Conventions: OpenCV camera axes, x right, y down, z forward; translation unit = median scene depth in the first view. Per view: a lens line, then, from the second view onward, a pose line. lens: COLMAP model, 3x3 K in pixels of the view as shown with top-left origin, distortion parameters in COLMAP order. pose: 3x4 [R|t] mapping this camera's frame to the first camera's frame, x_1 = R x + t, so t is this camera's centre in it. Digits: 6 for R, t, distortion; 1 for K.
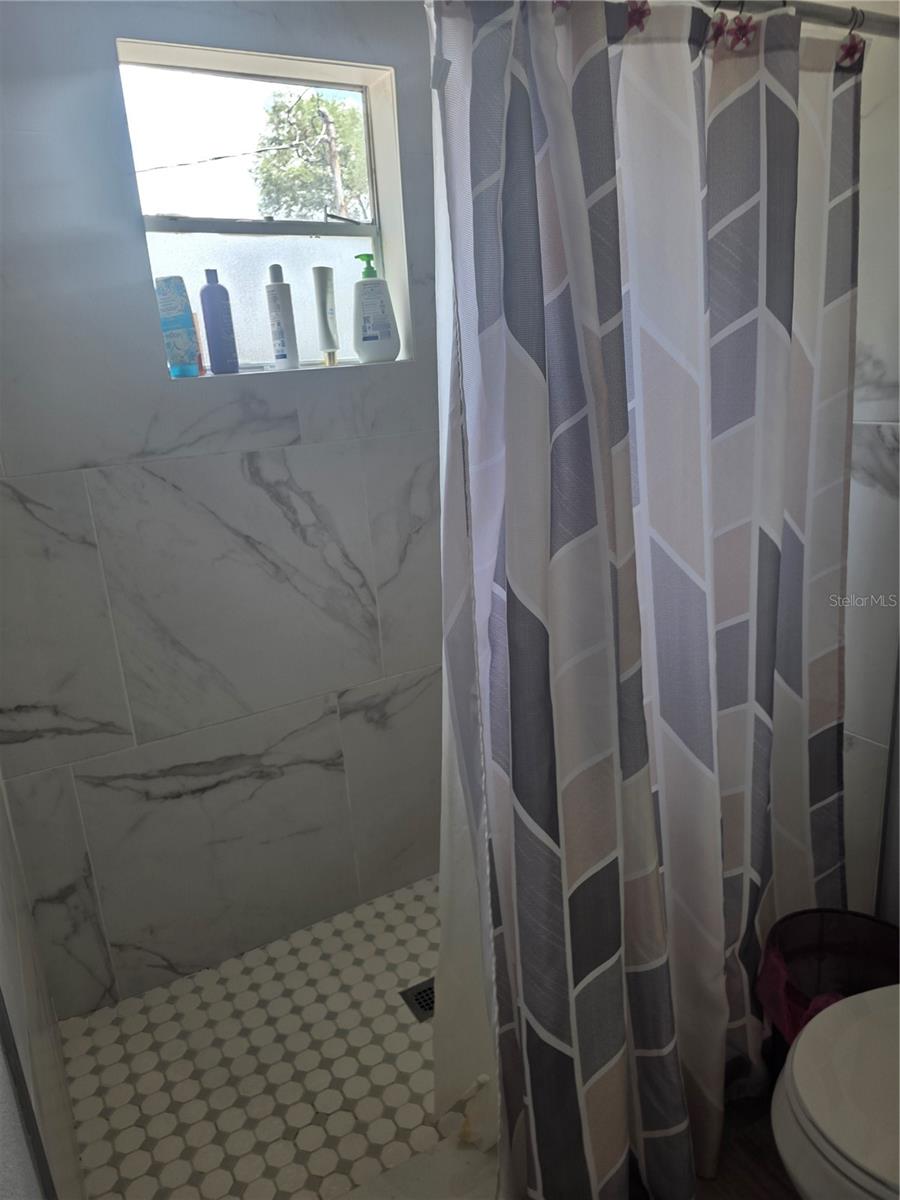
lens RADIAL K [[799.7, 0, 440.5], [0, 799.7, 617.6], [0, 0, 1]] dist [0.054936, -0.052065]
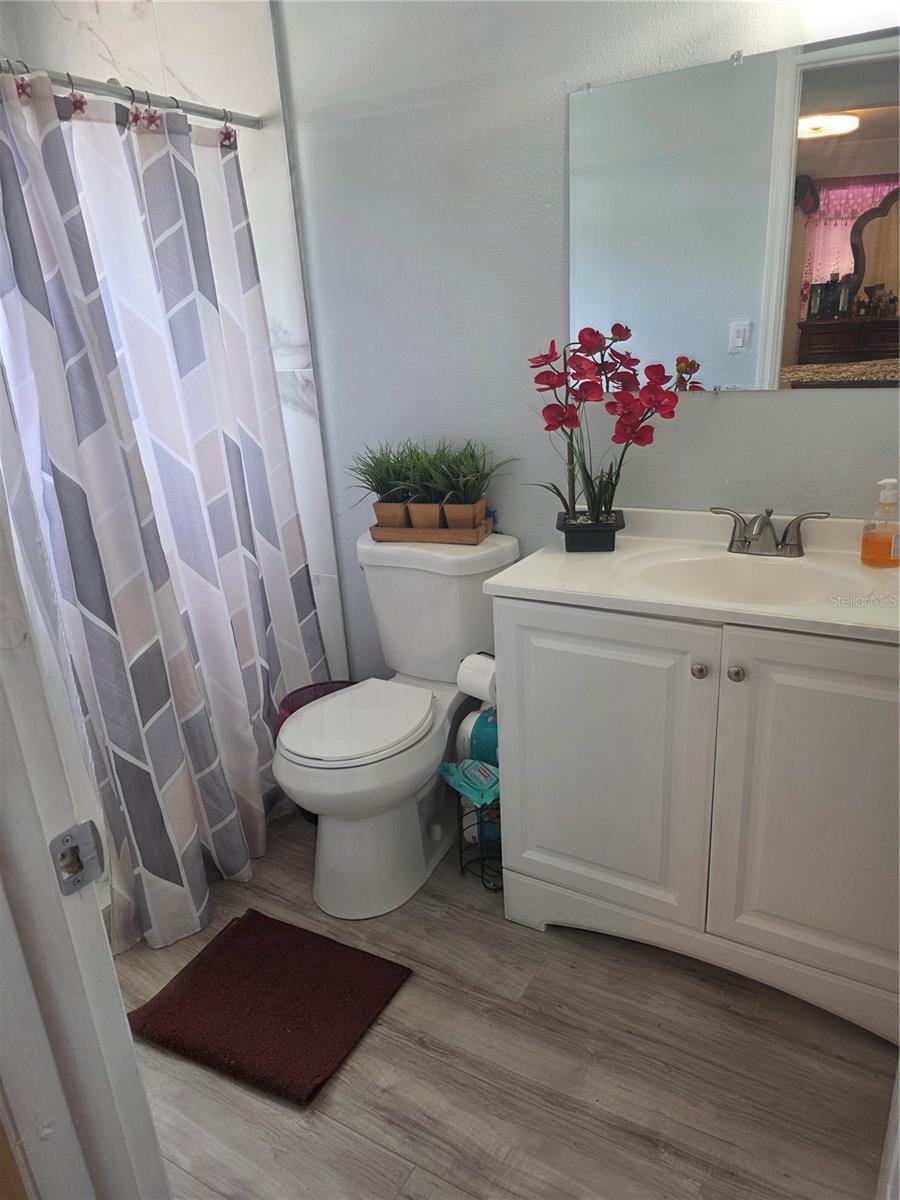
lens RADIAL K [[799.7, 0, 440.5], [0, 799.7, 617.6], [0, 0, 1]] dist [0.054936, -0.052065]
pose [[0.869326, -0.147741, 0.471640, -0.037761], [0.143602, 0.988612, 0.044995, 0.264103], [-0.472917, 0.028614, 0.880642, -0.650517]]
